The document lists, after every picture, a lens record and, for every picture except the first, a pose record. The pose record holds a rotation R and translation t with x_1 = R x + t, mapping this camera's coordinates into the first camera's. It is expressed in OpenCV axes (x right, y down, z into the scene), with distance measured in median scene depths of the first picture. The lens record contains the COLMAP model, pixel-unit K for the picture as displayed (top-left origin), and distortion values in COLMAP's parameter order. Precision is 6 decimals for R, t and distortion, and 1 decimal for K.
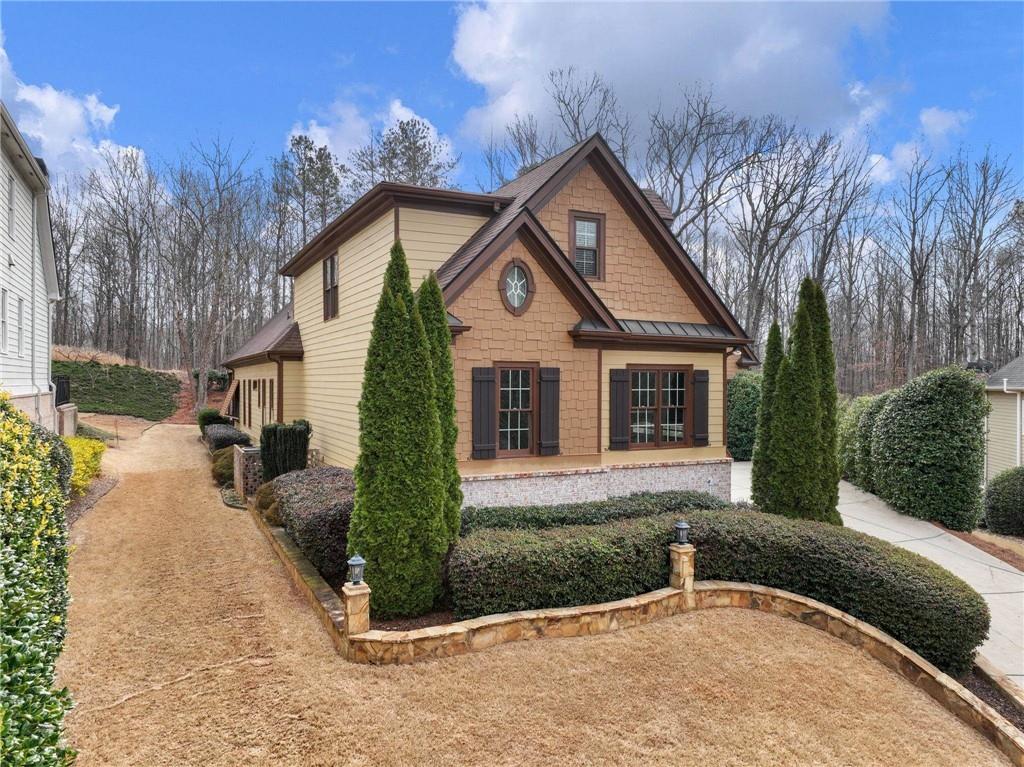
lens RADIAL K [[729.8, 0, 516.2], [0, 729.8, 383.7], [0, 0, 1]] dist [0.002472, 0.007943]
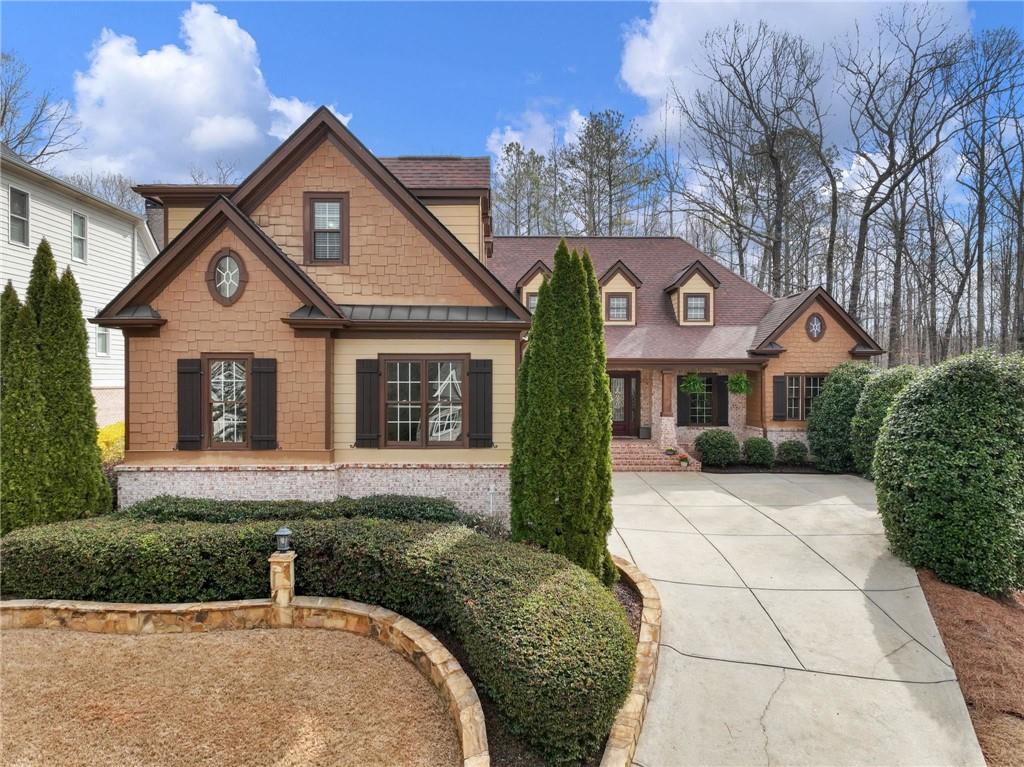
lens RADIAL K [[729.8, 0, 514.7], [0, 729.8, 382.1], [0, 0, 1]] dist [0.002472, 0.007943]
pose [[0.901781, 0.001062, -0.432193, 0.760529], [-0.000096, 0.999997, 0.002257, 0.006958], [0.432194, -0.001994, 0.901779, 0.272360]]
